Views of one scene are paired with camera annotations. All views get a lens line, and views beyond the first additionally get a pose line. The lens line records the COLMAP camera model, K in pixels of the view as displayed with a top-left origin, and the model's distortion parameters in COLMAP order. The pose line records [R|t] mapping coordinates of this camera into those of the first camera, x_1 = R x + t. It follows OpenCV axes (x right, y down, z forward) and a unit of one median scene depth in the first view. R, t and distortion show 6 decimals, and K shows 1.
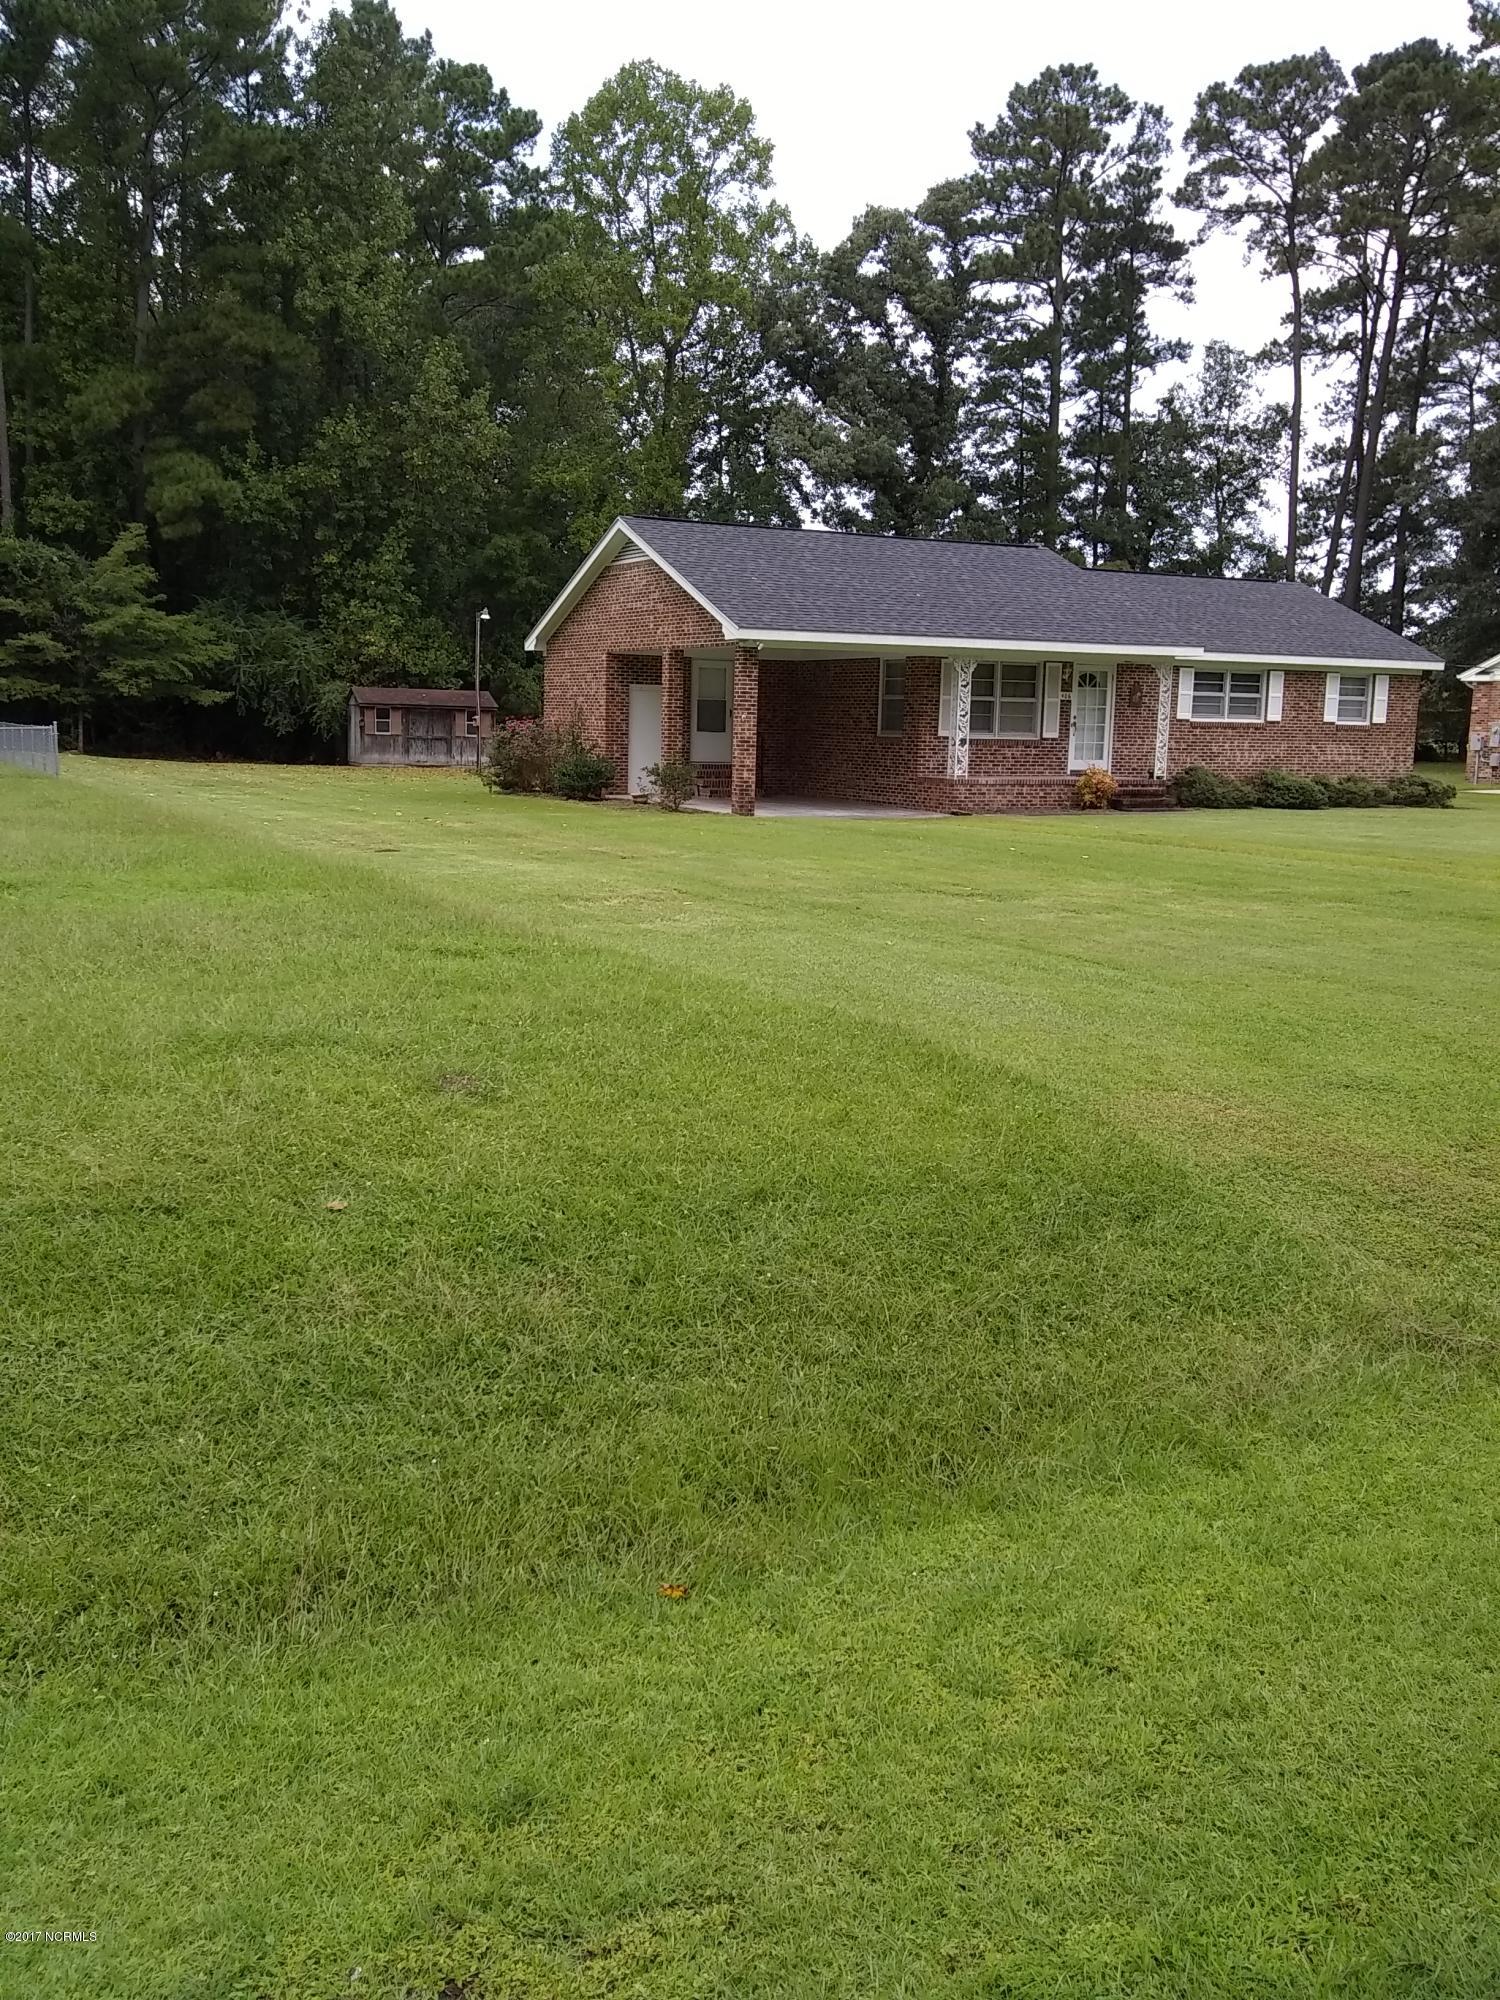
lens RADIAL K [[1836.1, 0, 750.0], [0, 1836.1, 1000.0], [0, 0, 1]] dist [-0.013430, -0.023929]
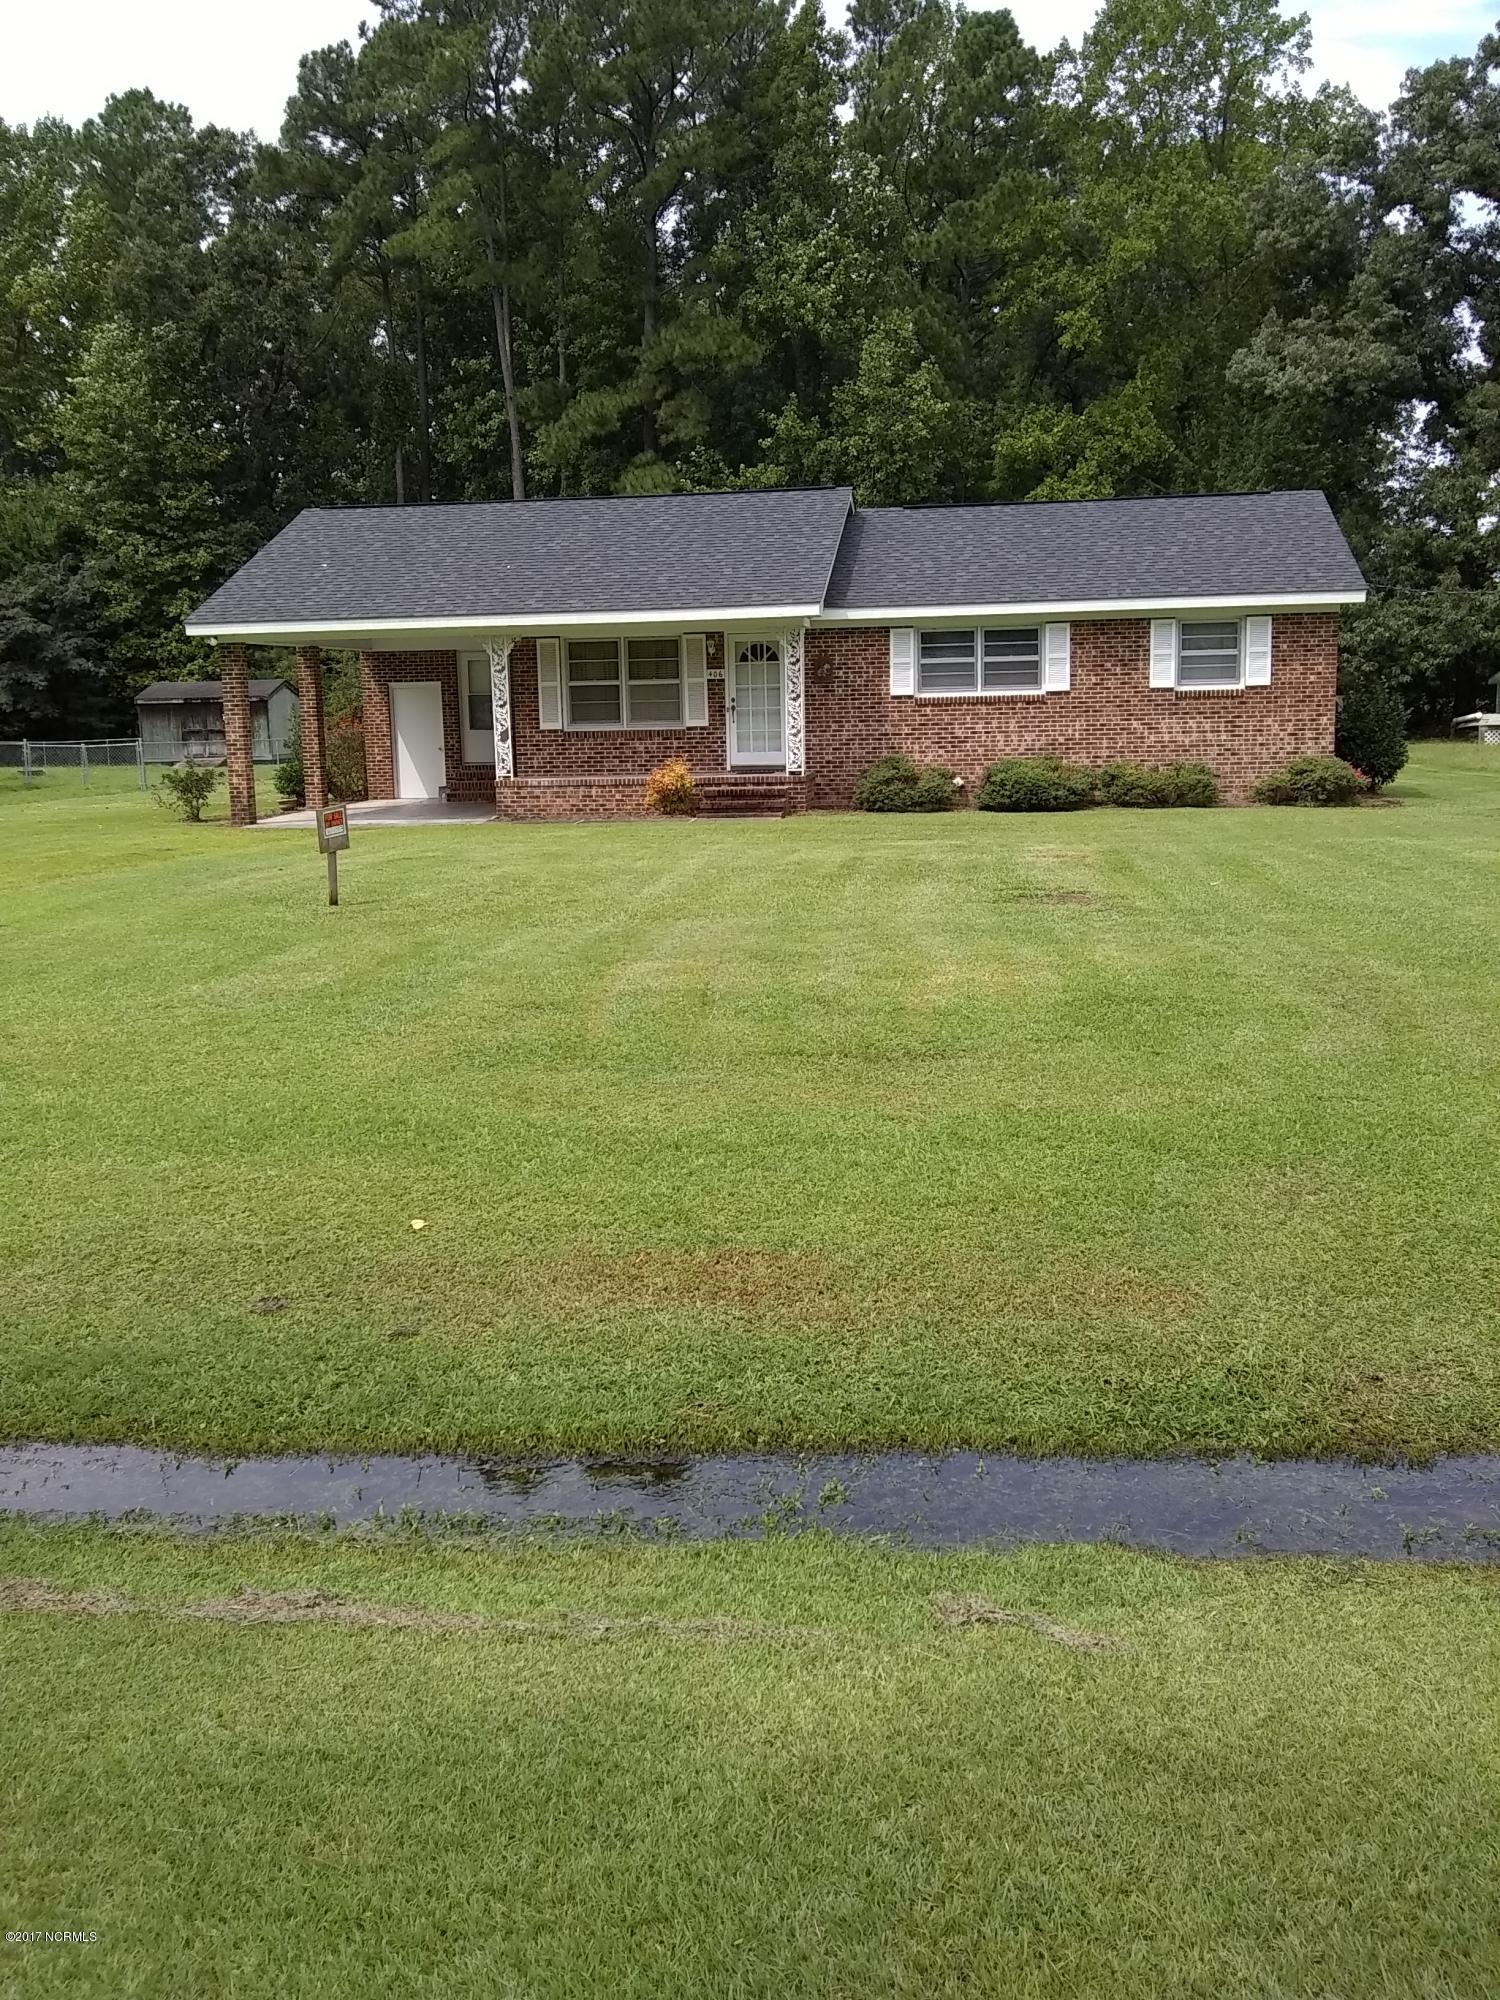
lens RADIAL K [[1743.7, 0, 750.0], [0, 1743.7, 1000.0], [0, 0, 1]] dist [0.017793, 0.005211]
pose [[0.820796, 0.060468, -0.568011, 0.605142], [-0.049345, 0.998170, 0.034956, -0.046512], [0.569086, -0.000663, 0.822278, 0.352090]]
